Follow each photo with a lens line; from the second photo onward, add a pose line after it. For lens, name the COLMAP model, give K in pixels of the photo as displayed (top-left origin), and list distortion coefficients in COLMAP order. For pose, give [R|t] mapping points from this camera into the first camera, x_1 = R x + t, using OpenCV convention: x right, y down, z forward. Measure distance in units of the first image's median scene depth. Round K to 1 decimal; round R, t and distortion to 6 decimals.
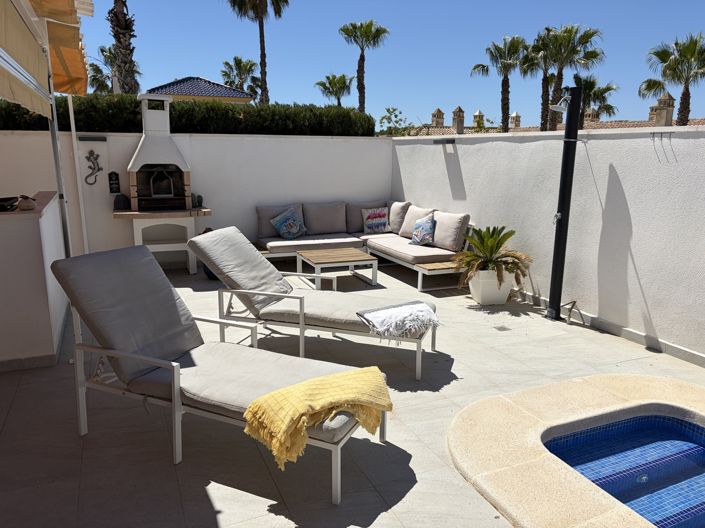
lens RADIAL K [[528.3, 0, 342.1], [0, 528.3, 263.9], [0, 0, 1]] dist [0.058216, -0.060116]
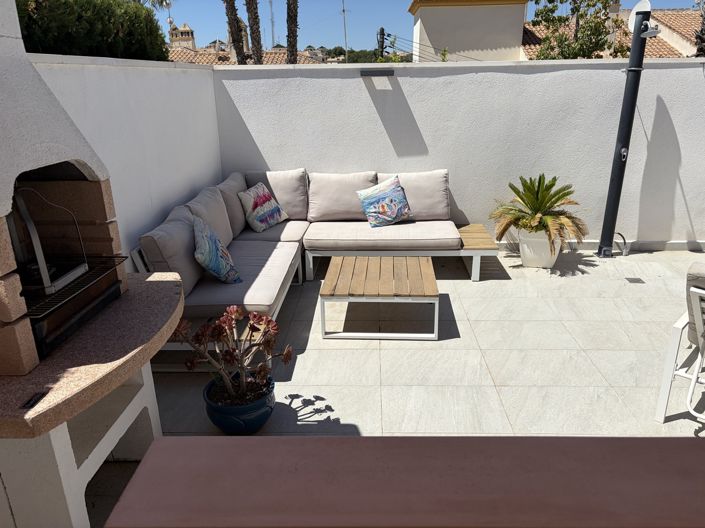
lens RADIAL K [[528.3, 0, 352.4], [0, 528.3, 264.1], [0, 0, 1]] dist [0.058216, -0.060116]
pose [[0.429439, -0.309259, 0.848493, -0.511767], [0.209856, 0.947993, 0.239313, -0.171834], [-0.878375, 0.075291, 0.472005, 0.738881]]
